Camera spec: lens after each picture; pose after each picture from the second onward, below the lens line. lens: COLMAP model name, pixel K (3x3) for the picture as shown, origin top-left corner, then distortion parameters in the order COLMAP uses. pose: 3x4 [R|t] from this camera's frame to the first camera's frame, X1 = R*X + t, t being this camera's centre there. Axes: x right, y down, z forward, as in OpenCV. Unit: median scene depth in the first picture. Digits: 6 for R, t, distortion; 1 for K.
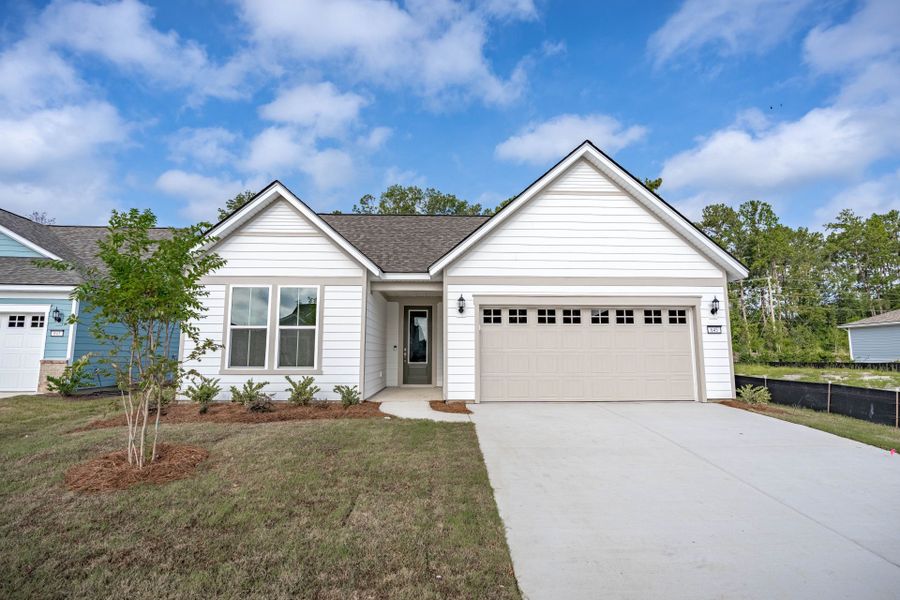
lens RADIAL K [[423.5, 0, 450.0], [0, 423.5, 300.0], [0, 0, 1]] dist [-0.020274, 0.000571]
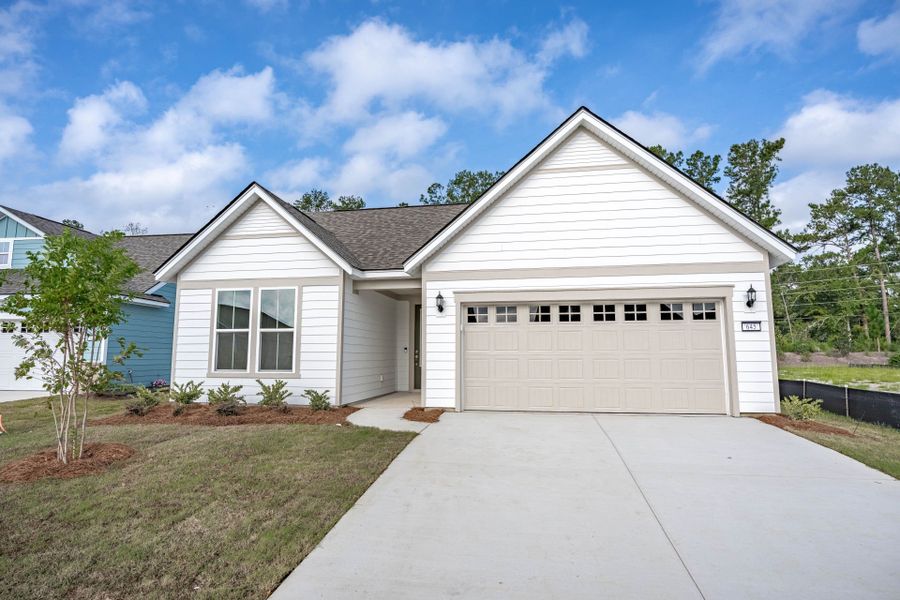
lens RADIAL K [[466.1, 0, 450.0], [0, 466.1, 300.0], [0, 0, 1]] dist [-0.024004, 0.000875]
pose [[0.979769, -0.024647, -0.198610, 0.244804], [0.026462, 0.999629, 0.006490, -0.000939], [0.198377, -0.011615, 0.980057, 0.023977]]
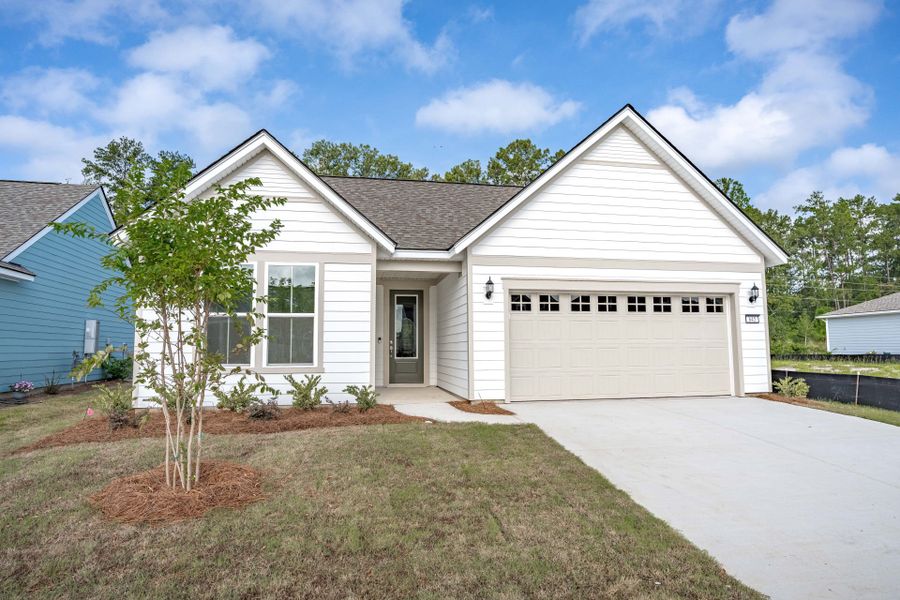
lens RADIAL K [[508.7, 0, 450.0], [0, 508.7, 300.0], [0, 0, 1]] dist [-0.026342, -0.000371]
pose [[0.988468, 0.008291, 0.151205, -0.204938], [-0.013242, 0.999408, 0.031767, 0.001771], [-0.150852, -0.033403, 0.987992, -0.001182]]
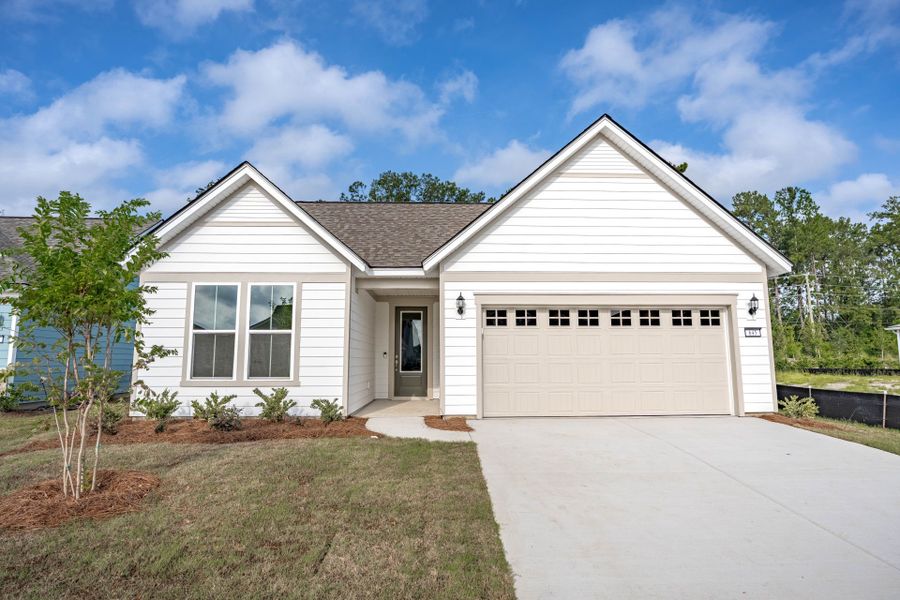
lens RADIAL K [[475.3, 0, 450.0], [0, 475.3, 300.0], [0, 0, 1]] dist [-0.023212, -0.000150]
pose [[0.999992, -0.003214, 0.002266, 0.003125], [0.003216, 0.999995, -0.000695, 0.002370], [-0.002264, 0.000702, 0.999997, 0.032175]]
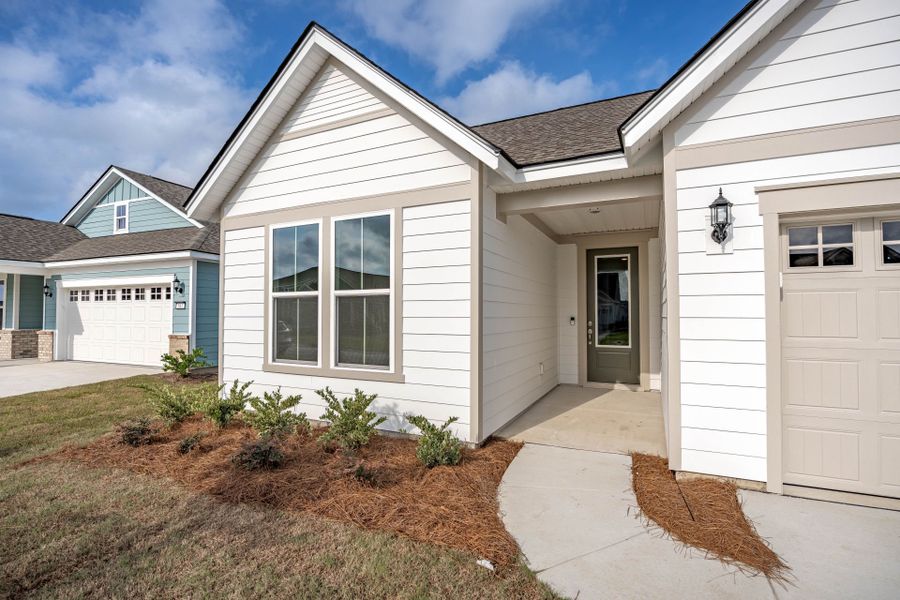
lens RADIAL K [[423.5, 0, 450.0], [0, 423.5, 300.0], [0, 0, 1]] dist [-0.020274, 0.000571]
pose [[0.890712, -0.016099, -0.454284, -0.017211], [0.058280, 0.995169, 0.079002, 0.038256], [0.450817, -0.096844, 0.887347, 0.565085]]
